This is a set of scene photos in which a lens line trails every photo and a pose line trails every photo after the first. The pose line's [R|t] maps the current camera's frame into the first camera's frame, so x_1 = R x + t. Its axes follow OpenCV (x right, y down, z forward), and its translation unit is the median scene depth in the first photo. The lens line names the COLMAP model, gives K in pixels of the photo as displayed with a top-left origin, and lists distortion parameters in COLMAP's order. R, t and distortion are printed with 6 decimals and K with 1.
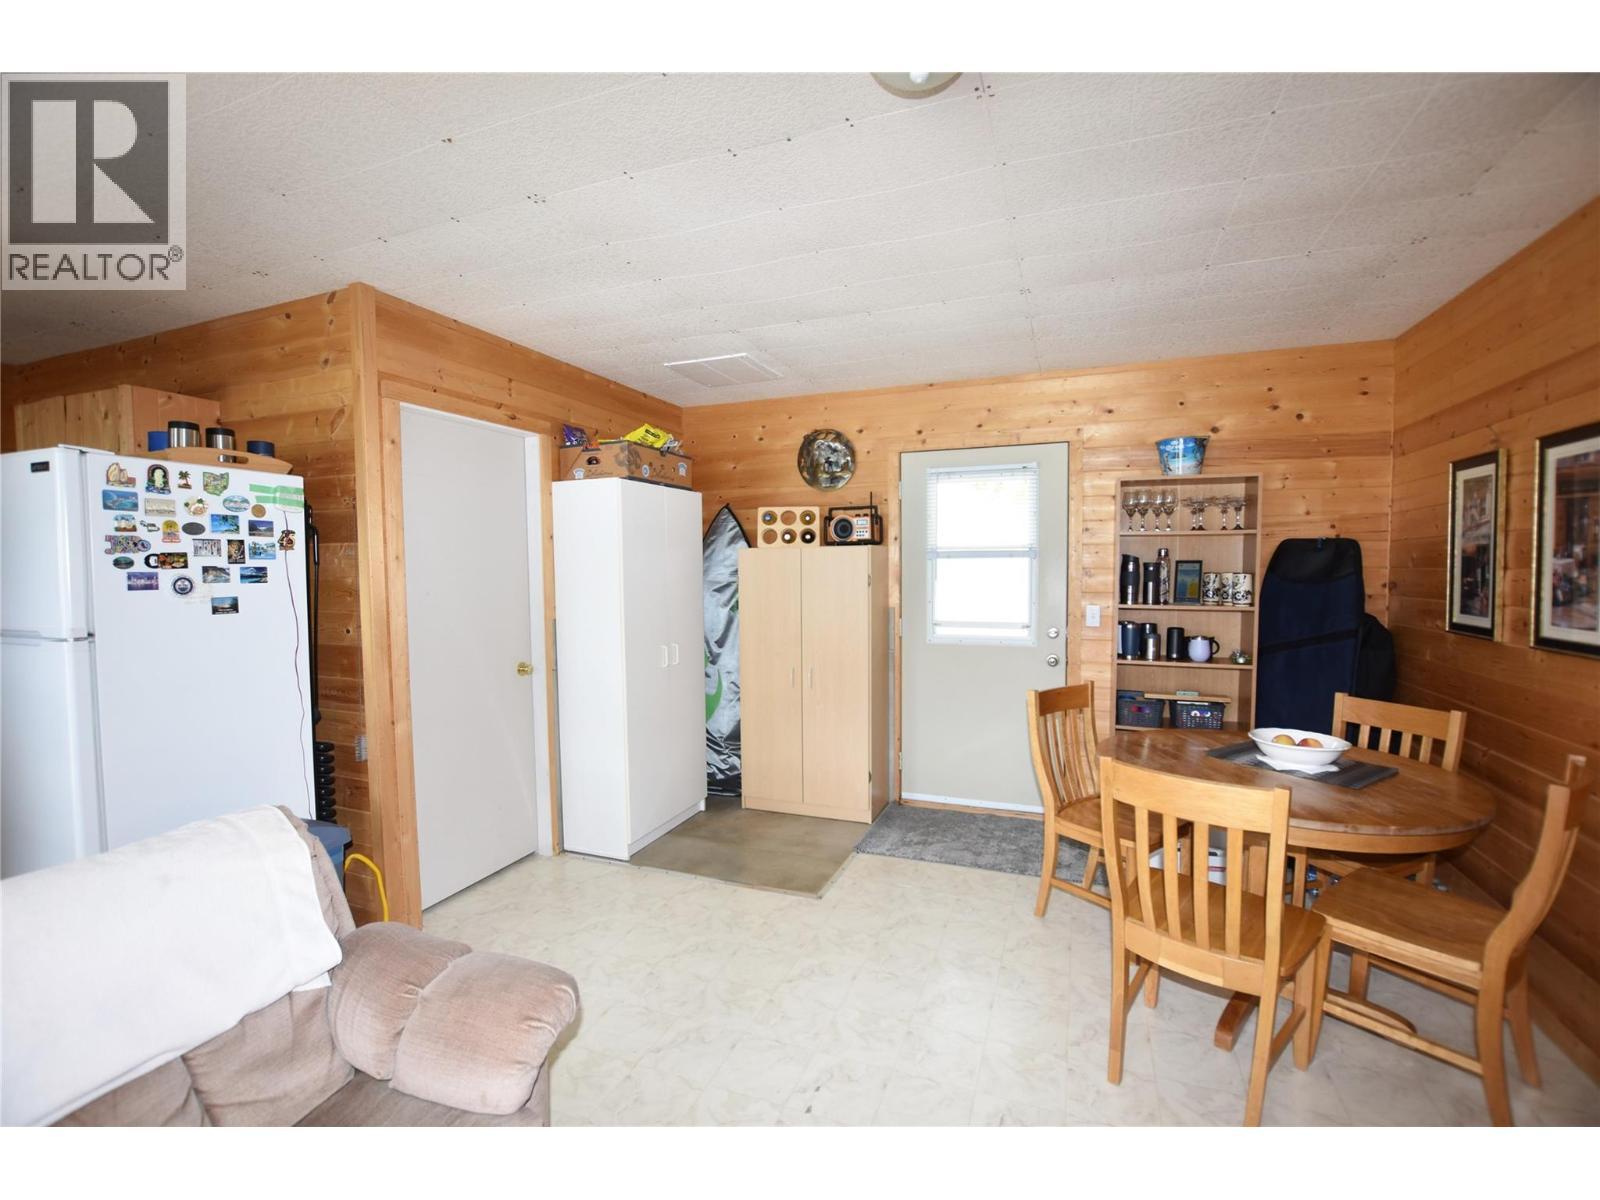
lens RADIAL K [[712.5, 0, 800.0], [0, 712.5, 600.0], [0, 0, 1]] dist [-0.028198, 0.000377]
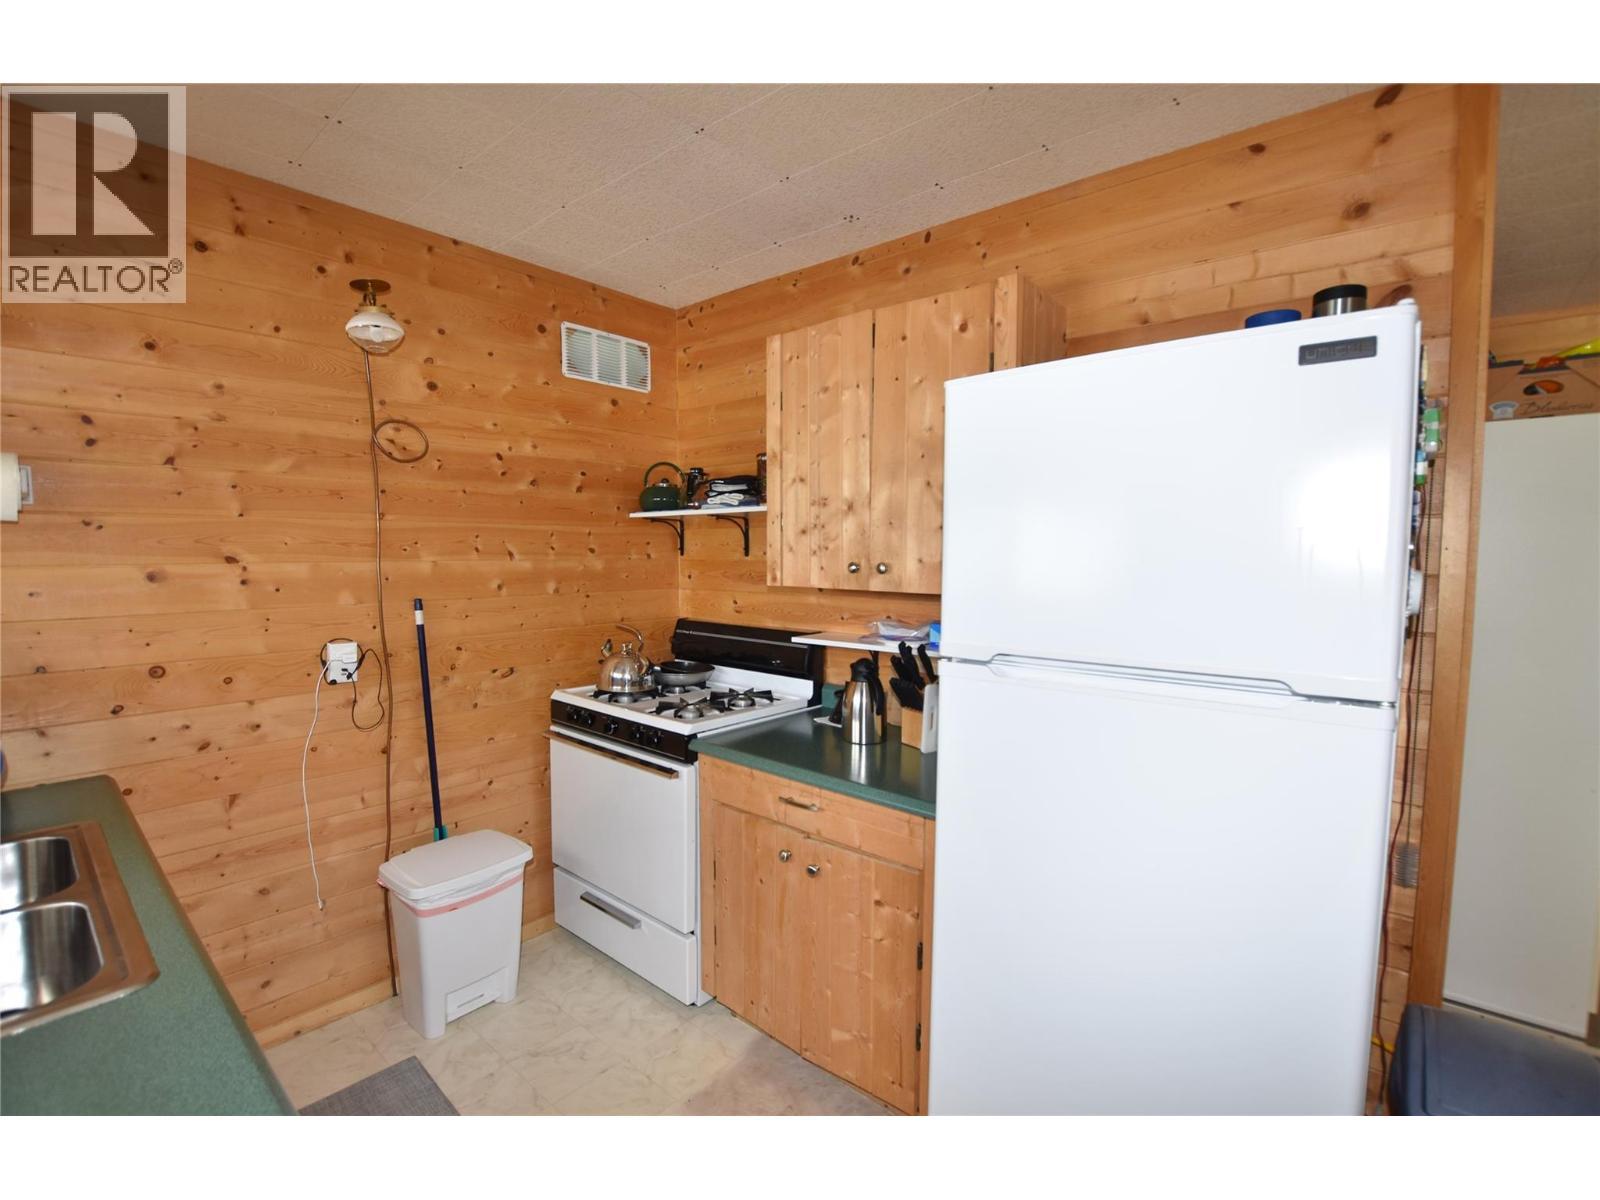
lens RADIAL K [[721.6, 0, 800.0], [0, 721.6, 600.0], [0, 0, 1]] dist [-0.032535, 0.003783]
pose [[0.943263, 0.033622, -0.330339, -0.763644], [-0.027038, 0.999334, 0.024509, -0.010880], [0.330943, -0.014187, 0.943544, 0.233900]]
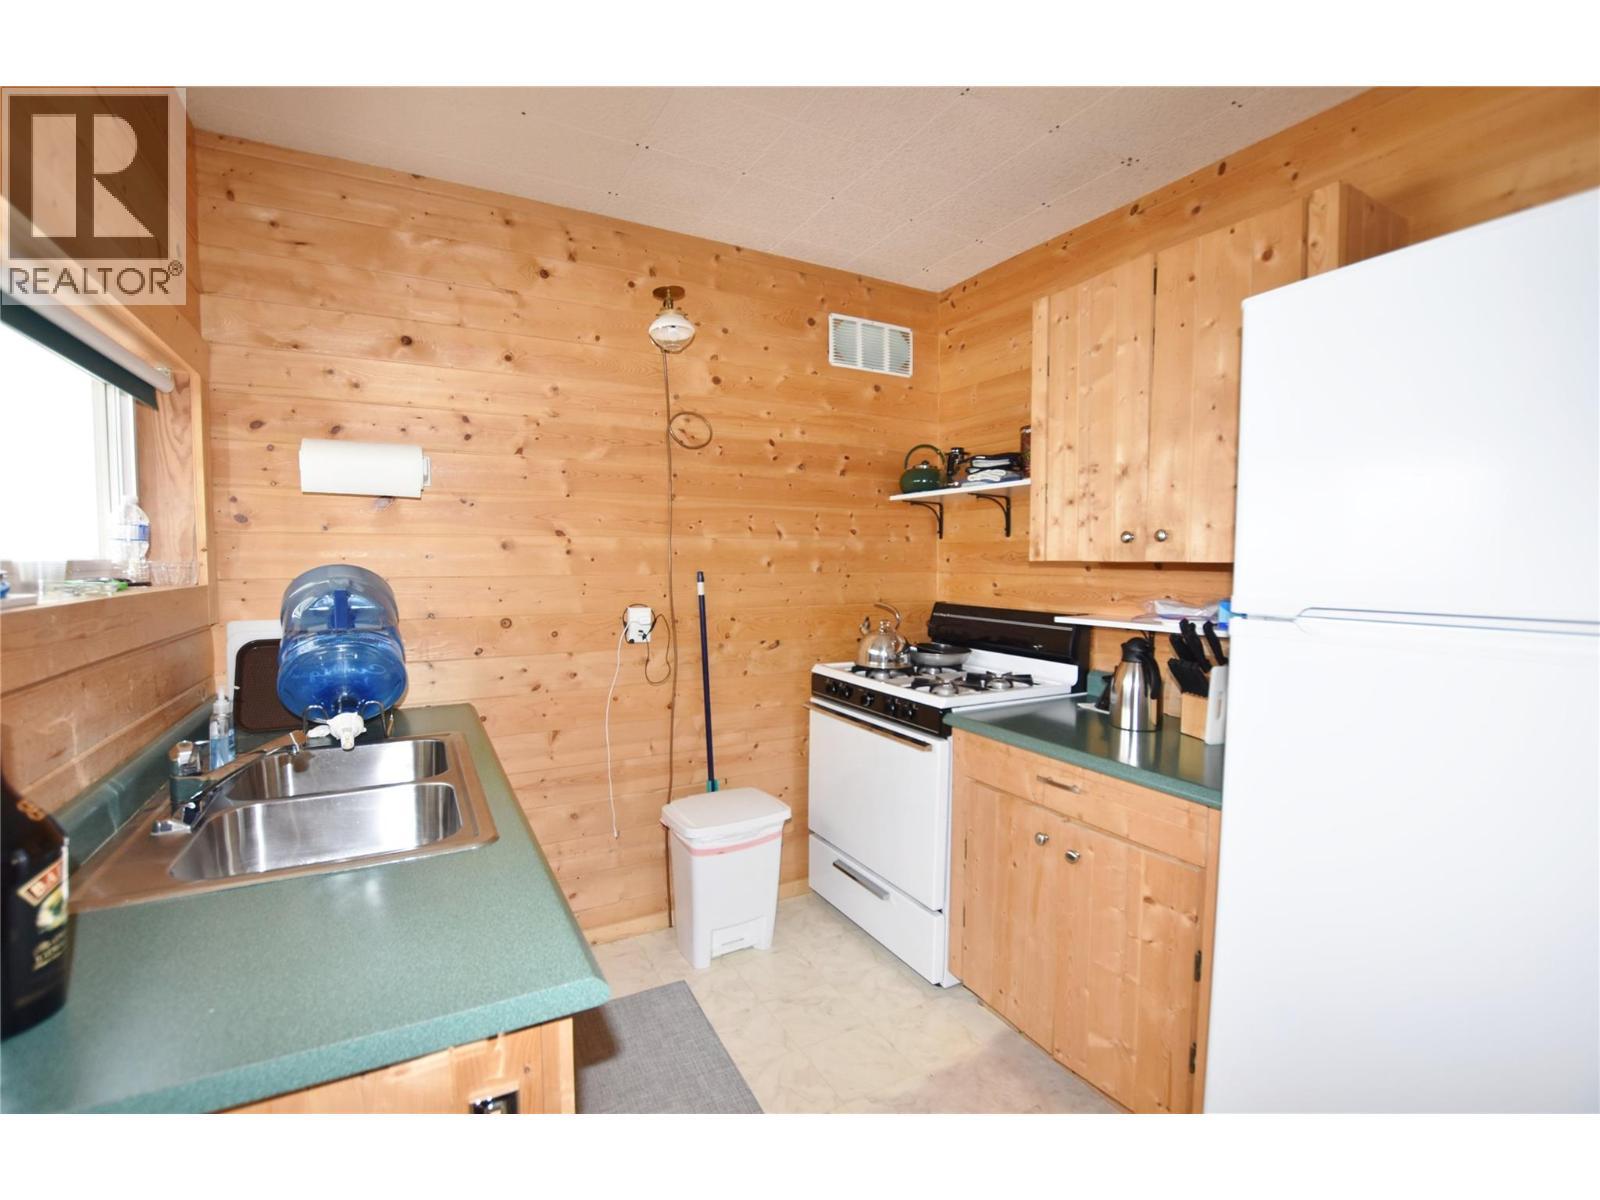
lens RADIAL K [[721.6, 0, 800.0], [0, 721.6, 600.0], [0, 0, 1]] dist [-0.032535, 0.003783]
pose [[0.770147, 0.047860, -0.636069, -0.762830], [-0.041826, 0.998824, 0.024512, 0.018908], [0.636494, 0.007726, 0.771243, 0.233714]]
